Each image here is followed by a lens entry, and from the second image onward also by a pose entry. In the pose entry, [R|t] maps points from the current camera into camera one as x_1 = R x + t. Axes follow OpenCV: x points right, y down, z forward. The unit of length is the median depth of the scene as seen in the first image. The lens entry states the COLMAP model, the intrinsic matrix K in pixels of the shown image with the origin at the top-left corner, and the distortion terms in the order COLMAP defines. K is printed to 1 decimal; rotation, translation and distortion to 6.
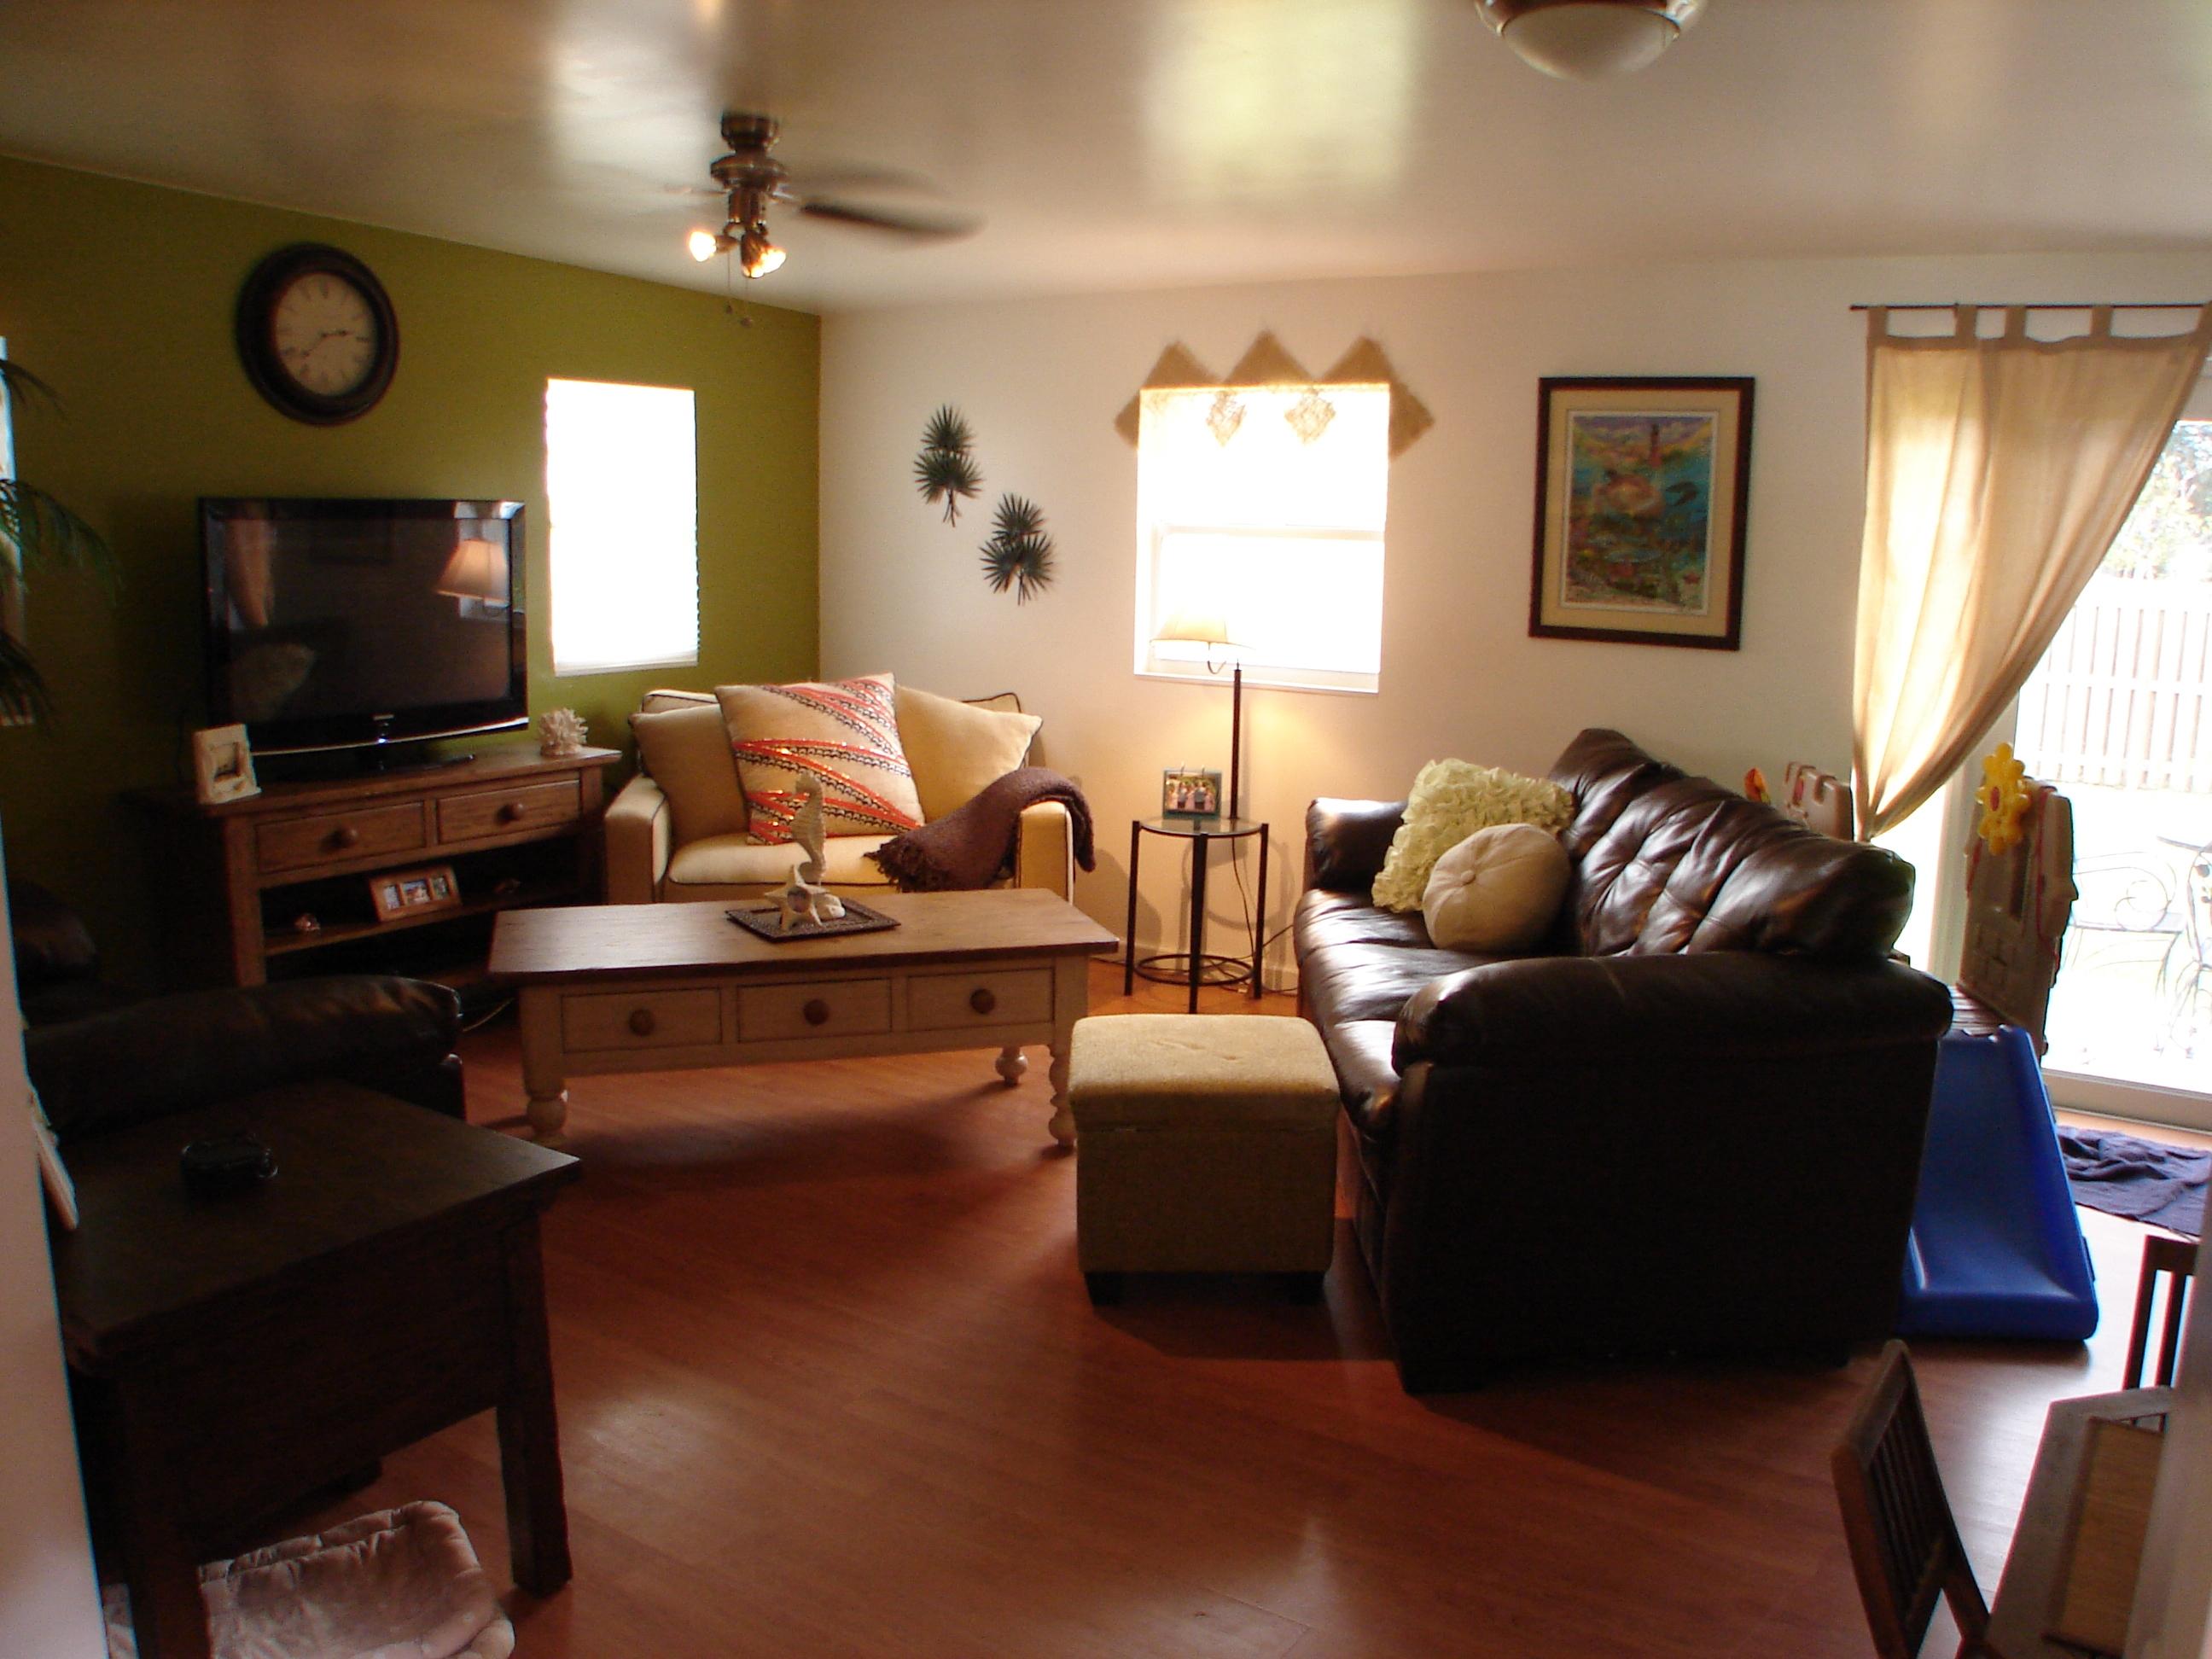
lens RADIAL K [[1762.9, 0, 1094.8], [0, 1762.9, 838.6], [0, 0, 1]] dist [-0.183272, 0.076157]
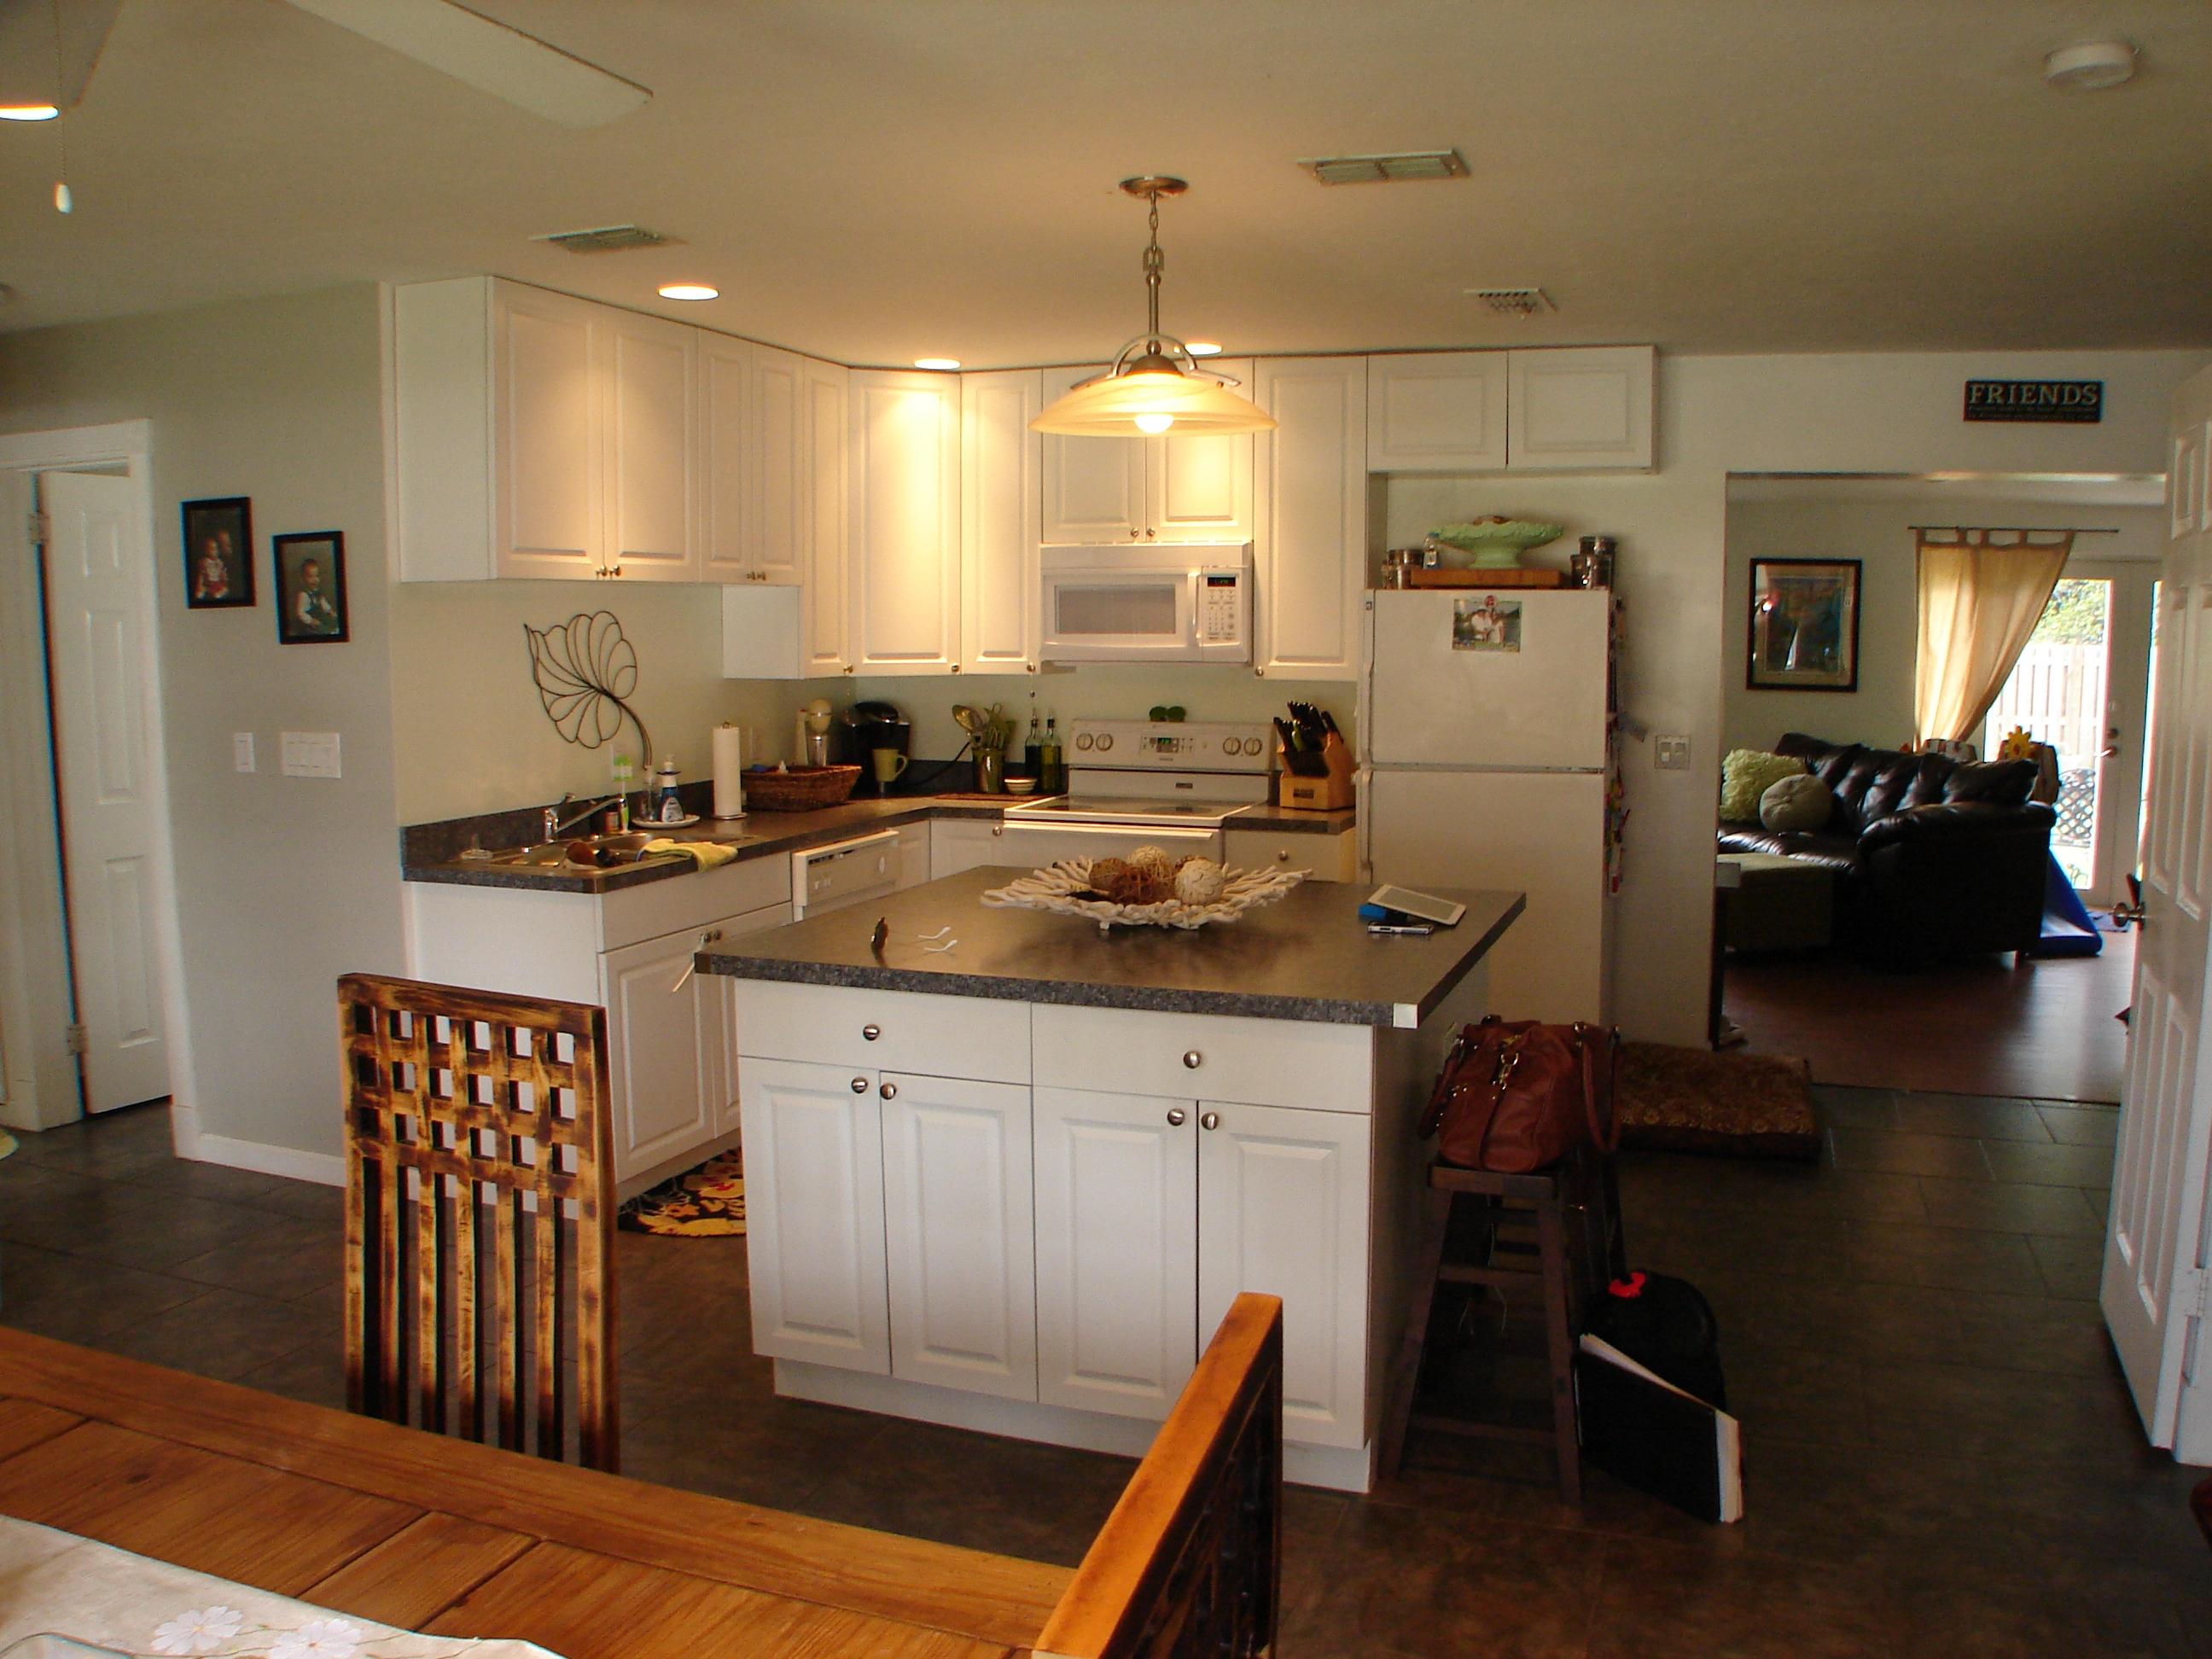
lens RADIAL K [[1762.9, 0, 1103.4], [0, 1762.9, 830.7], [0, 0, 1]] dist [-0.183272, 0.076157]
pose [[0.975165, -0.048409, 0.216124, -0.933421], [0.058524, 0.997458, -0.040646, 0.084648], [-0.213607, 0.052285, 0.975520, -0.771813]]
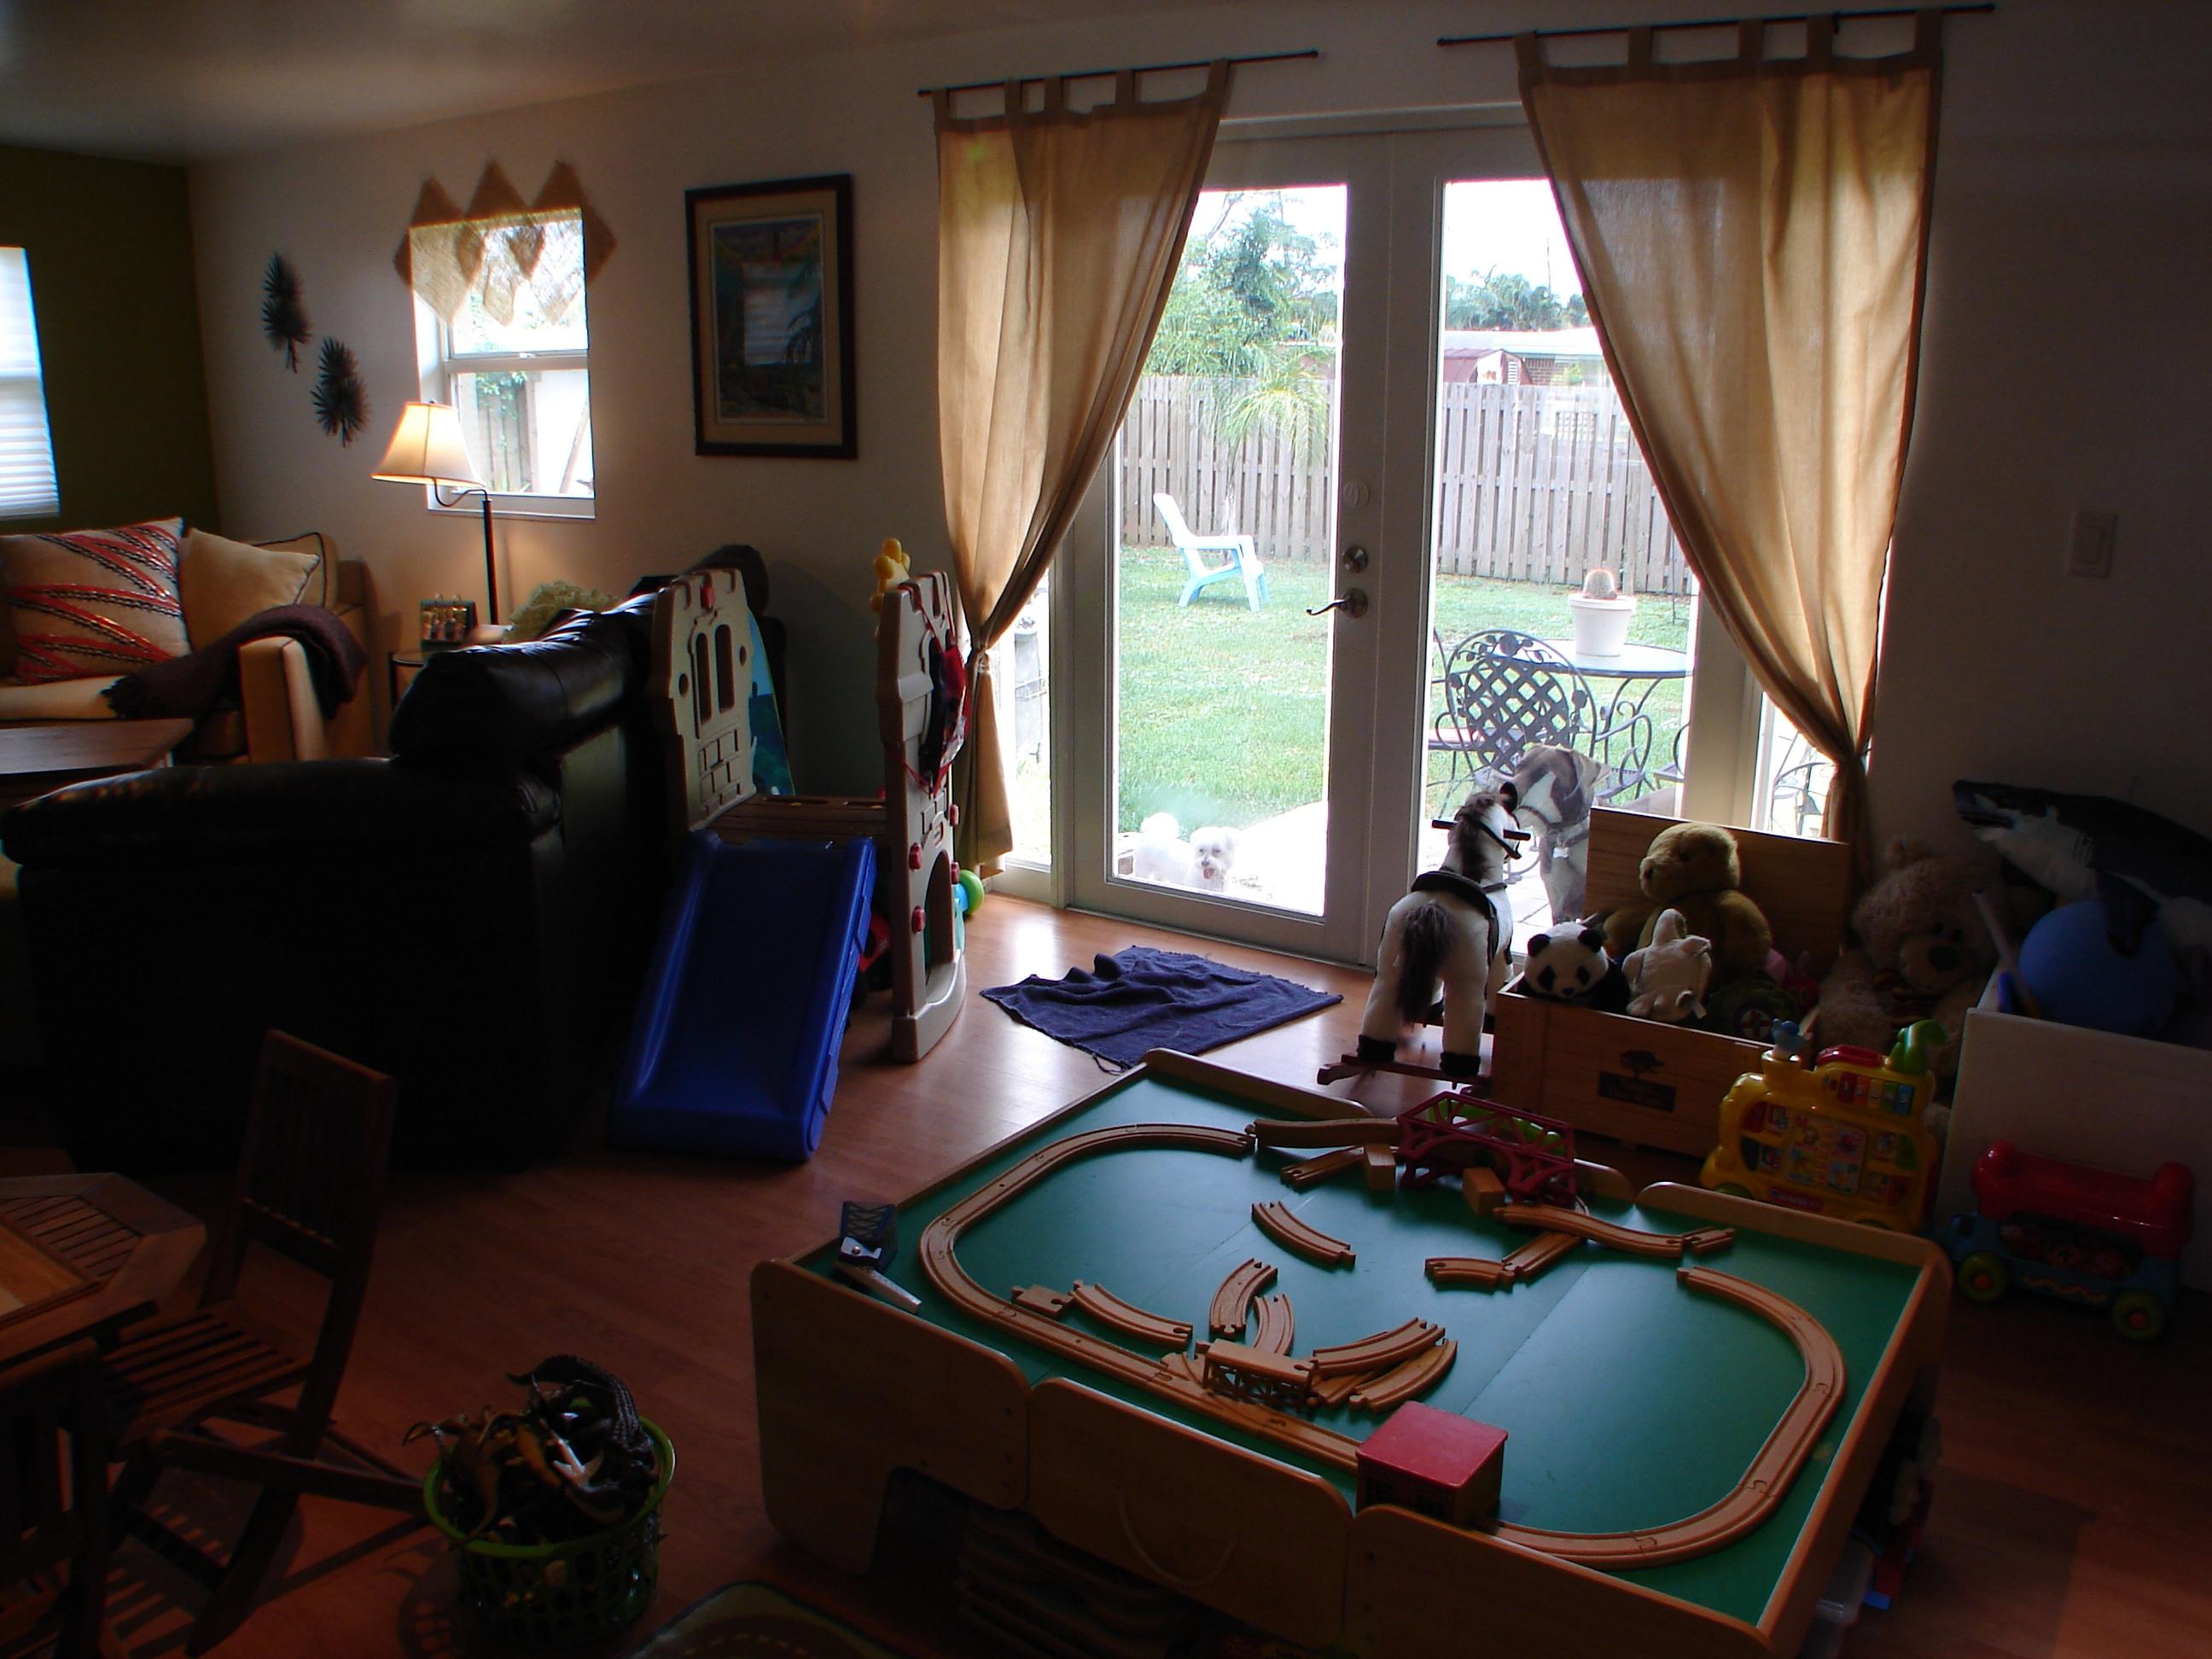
lens RADIAL K [[1762.9, 0, 1110.1], [0, 1762.9, 840.9], [0, 0, 1]] dist [-0.183272, 0.076157]
pose [[0.999872, -0.013168, -0.009133, 0.513662], [0.013906, 0.996193, 0.086060, 0.022313], [0.007965, -0.086176, 0.996248, 0.001392]]
